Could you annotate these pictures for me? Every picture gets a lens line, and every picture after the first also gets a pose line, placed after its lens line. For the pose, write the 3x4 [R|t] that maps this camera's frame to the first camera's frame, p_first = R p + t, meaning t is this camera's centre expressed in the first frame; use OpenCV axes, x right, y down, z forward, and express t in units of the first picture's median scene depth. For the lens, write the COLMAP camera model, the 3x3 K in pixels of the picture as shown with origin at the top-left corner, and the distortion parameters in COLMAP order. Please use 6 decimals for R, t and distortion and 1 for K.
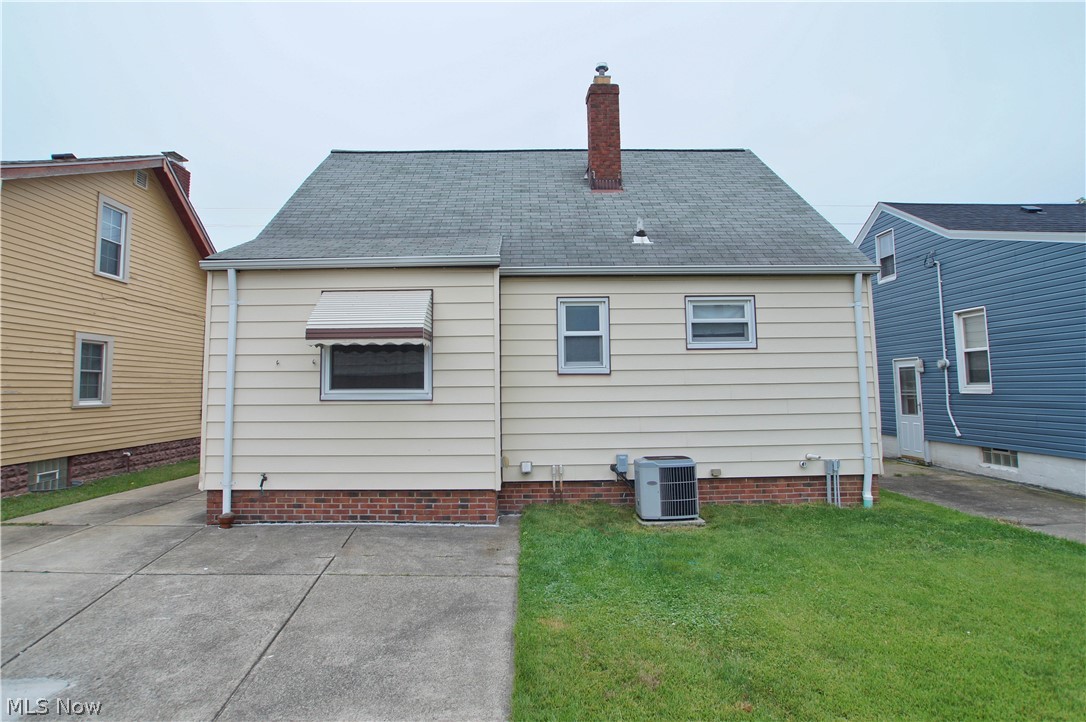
lens RADIAL K [[609.5, 0, 540.9], [0, 609.5, 336.3], [0, 0, 1]] dist [-0.067074, -0.000530]
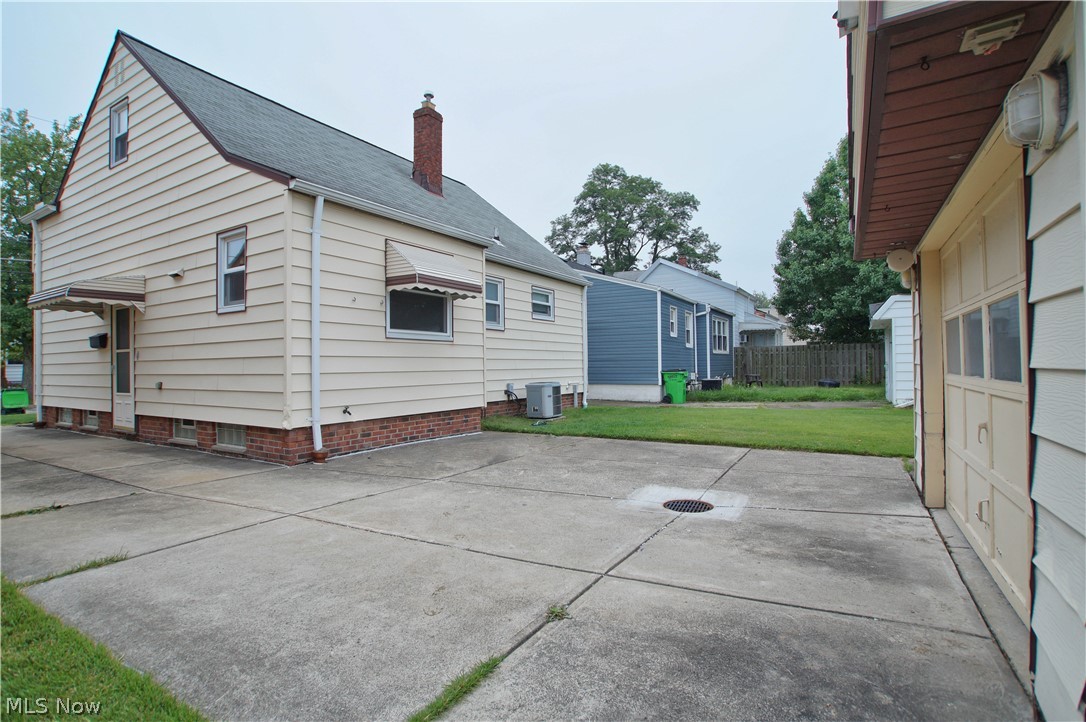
lens RADIAL K [[521.7, 0, 543.4], [0, 521.7, 358.9], [0, 0, 1]] dist [-0.036104, 0.002525]
pose [[0.538616, 0.014727, 0.842423, -1.011980], [-0.072272, 0.996970, 0.028779, 0.095711], [-0.839446, -0.076384, 0.538048, 0.237355]]
